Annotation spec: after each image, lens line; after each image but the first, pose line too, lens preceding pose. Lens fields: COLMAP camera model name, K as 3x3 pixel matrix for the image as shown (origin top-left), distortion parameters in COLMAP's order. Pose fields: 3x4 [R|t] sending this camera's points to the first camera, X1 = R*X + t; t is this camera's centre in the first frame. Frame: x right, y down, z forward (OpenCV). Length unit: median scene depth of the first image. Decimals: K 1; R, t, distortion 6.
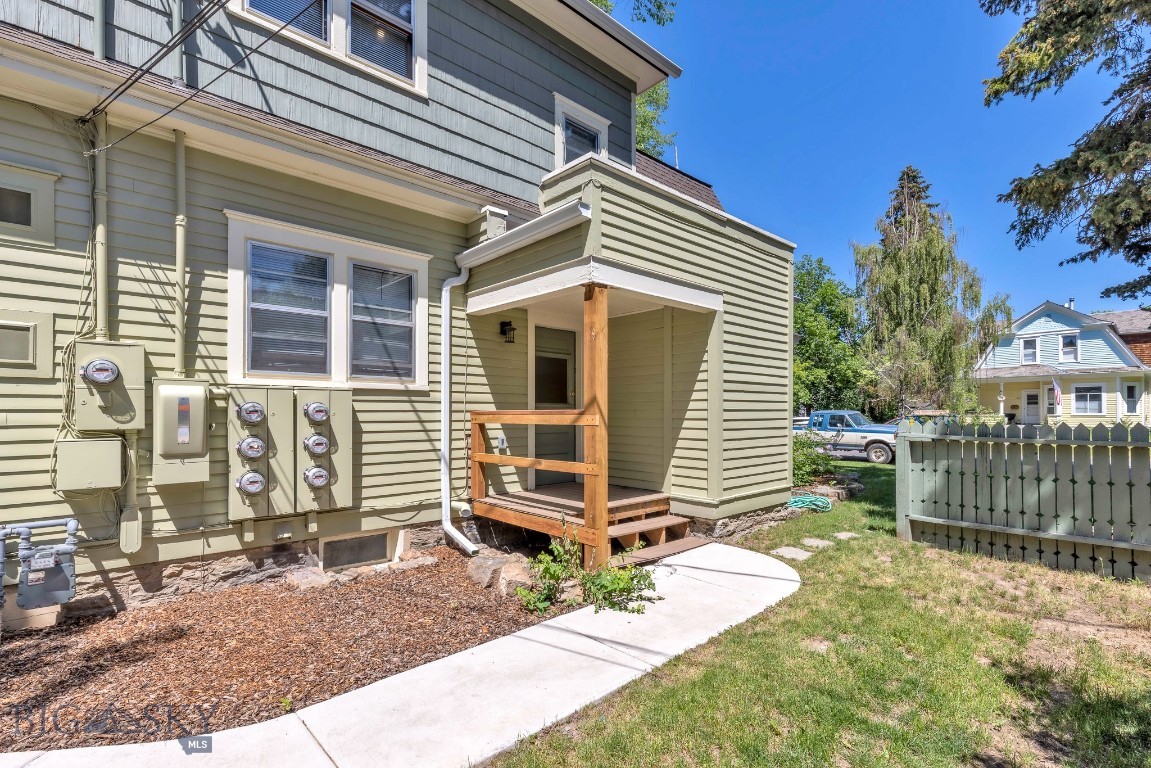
lens RADIAL K [[529.5, 0, 584.3], [0, 529.5, 416.8], [0, 0, 1]] dist [0.001942, 0.000870]
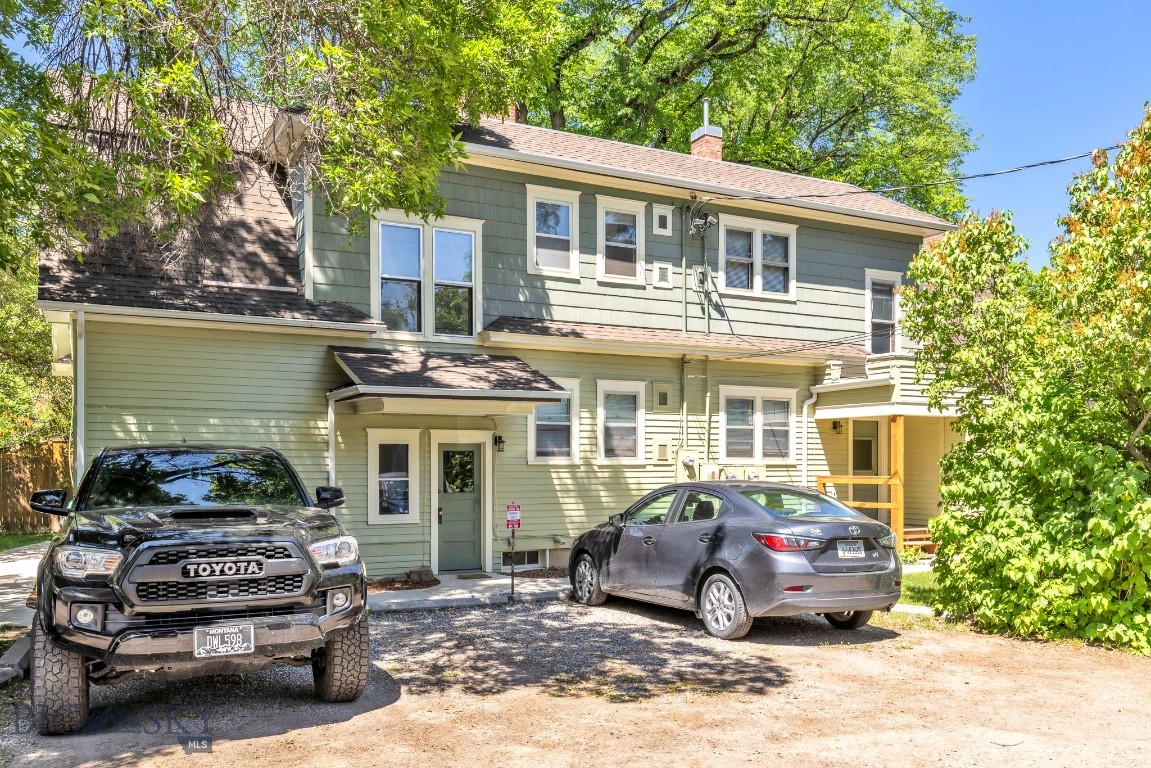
lens RADIAL K [[936.4, 0, 574.6], [0, 936.4, 466.3], [0, 0, 1]] dist [0.005696, -0.001006]
pose [[0.961850, 0.001780, -0.273573, -0.149245], [-0.002889, 0.999989, -0.003651, -0.029774], [0.273563, 0.004302, 0.961844, -2.246279]]
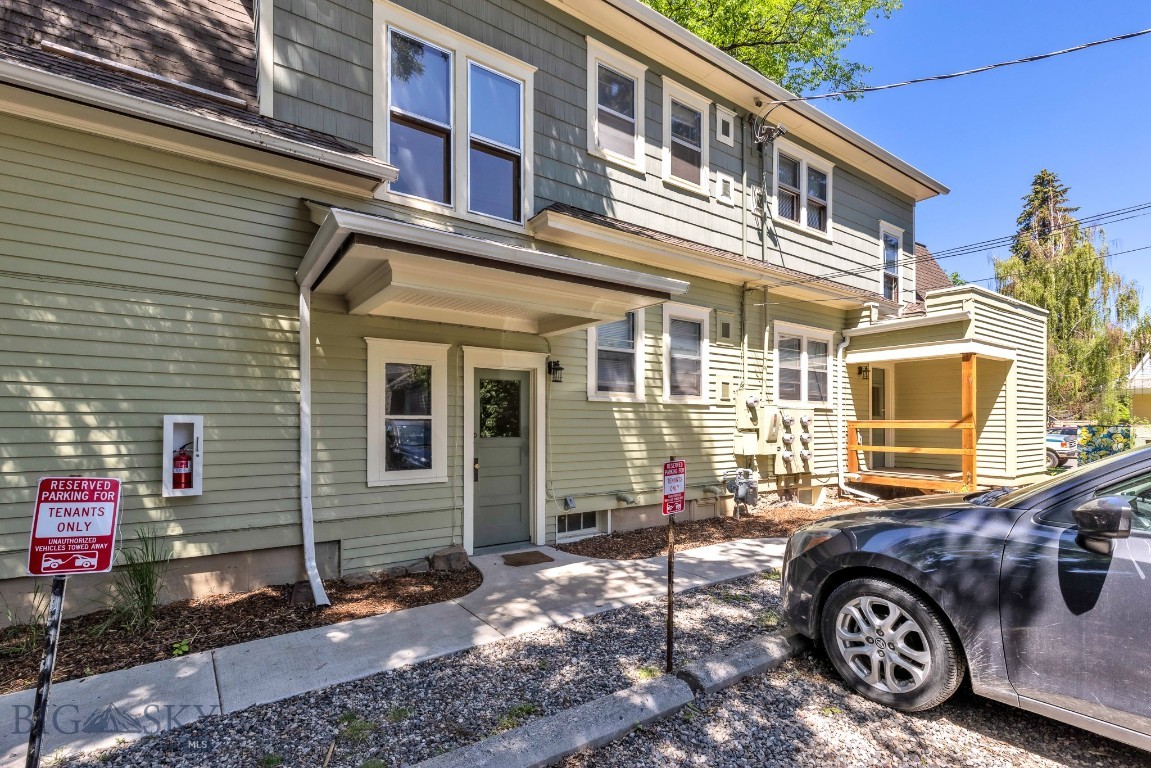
lens RADIAL K [[529.5, 0, 579.9], [0, 529.5, 422.5], [0, 0, 1]] dist [0.001942, 0.000870]
pose [[0.989426, 0.004449, -0.144969, -0.866262], [-0.005348, 0.999969, -0.005816, 0.010491], [0.144939, 0.006530, 0.989419, -0.847391]]
